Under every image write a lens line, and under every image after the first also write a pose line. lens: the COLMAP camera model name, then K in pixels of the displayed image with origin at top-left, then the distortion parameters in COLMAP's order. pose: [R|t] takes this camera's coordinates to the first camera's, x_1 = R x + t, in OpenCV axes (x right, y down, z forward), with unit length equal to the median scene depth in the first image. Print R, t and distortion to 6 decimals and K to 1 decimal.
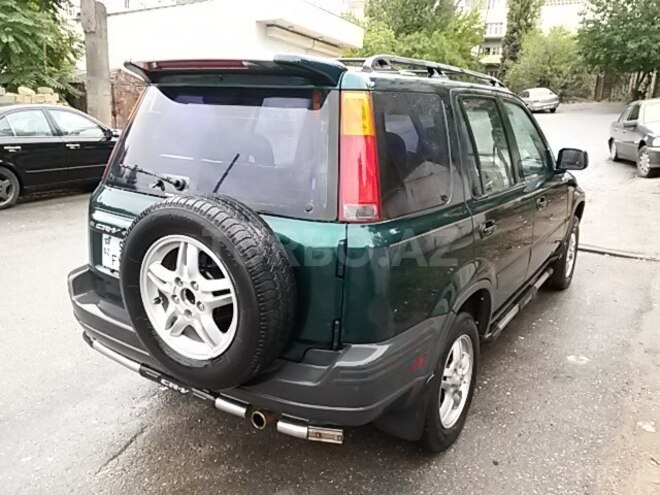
lens RADIAL K [[541.2, 0, 323.3], [0, 541.2, 248.8], [0, 0, 1]] dist [0.054228, -0.056188]
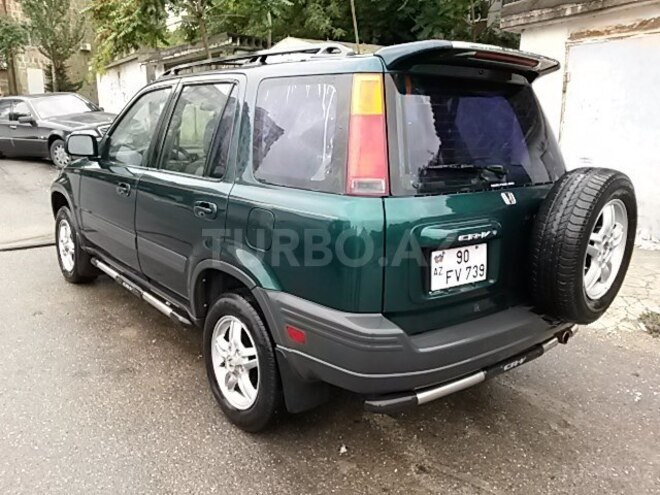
lens RADIAL K [[541.2, 0, 323.3], [0, 541.2, 248.8], [0, 0, 1]] dist [0.054228, -0.056188]
pose [[0.303476, -0.240447, 0.922002, -1.099451], [0.235392, 0.956563, 0.171981, -0.194184], [-0.923306, 0.164839, 0.346893, 0.788091]]
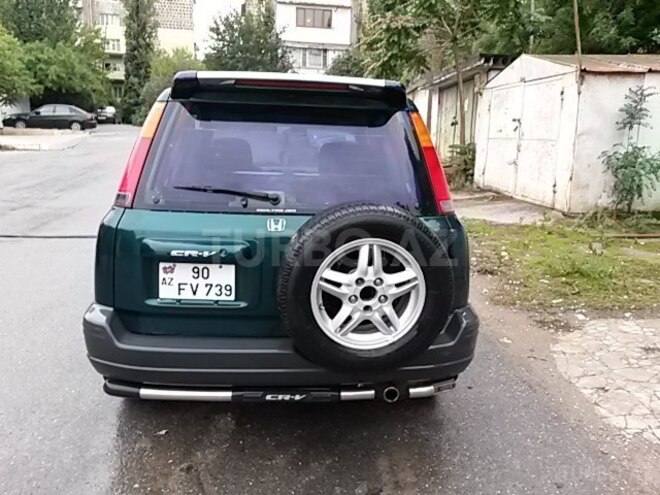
lens RADIAL K [[541.2, 0, 323.3], [0, 541.2, 248.8], [0, 0, 1]] dist [0.054228, -0.056188]
pose [[0.792657, -0.132226, 0.595157, -0.658574], [0.148950, 0.988616, 0.021263, -0.027861], [-0.591193, 0.071794, 0.803328, 0.102254]]
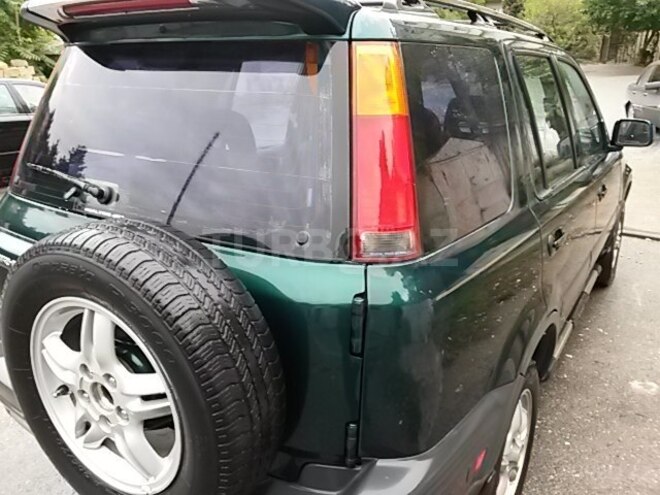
lens RADIAL K [[544.8, 0, 316.4], [0, 544.8, 247.8], [0, 0, 1]] dist [0.008542, 0.008892]
pose [[0.999785, -0.018370, -0.009612, -0.003799], [0.018846, 0.998470, 0.051994, -0.068221], [0.008642, -0.052164, 0.998601, 0.277899]]
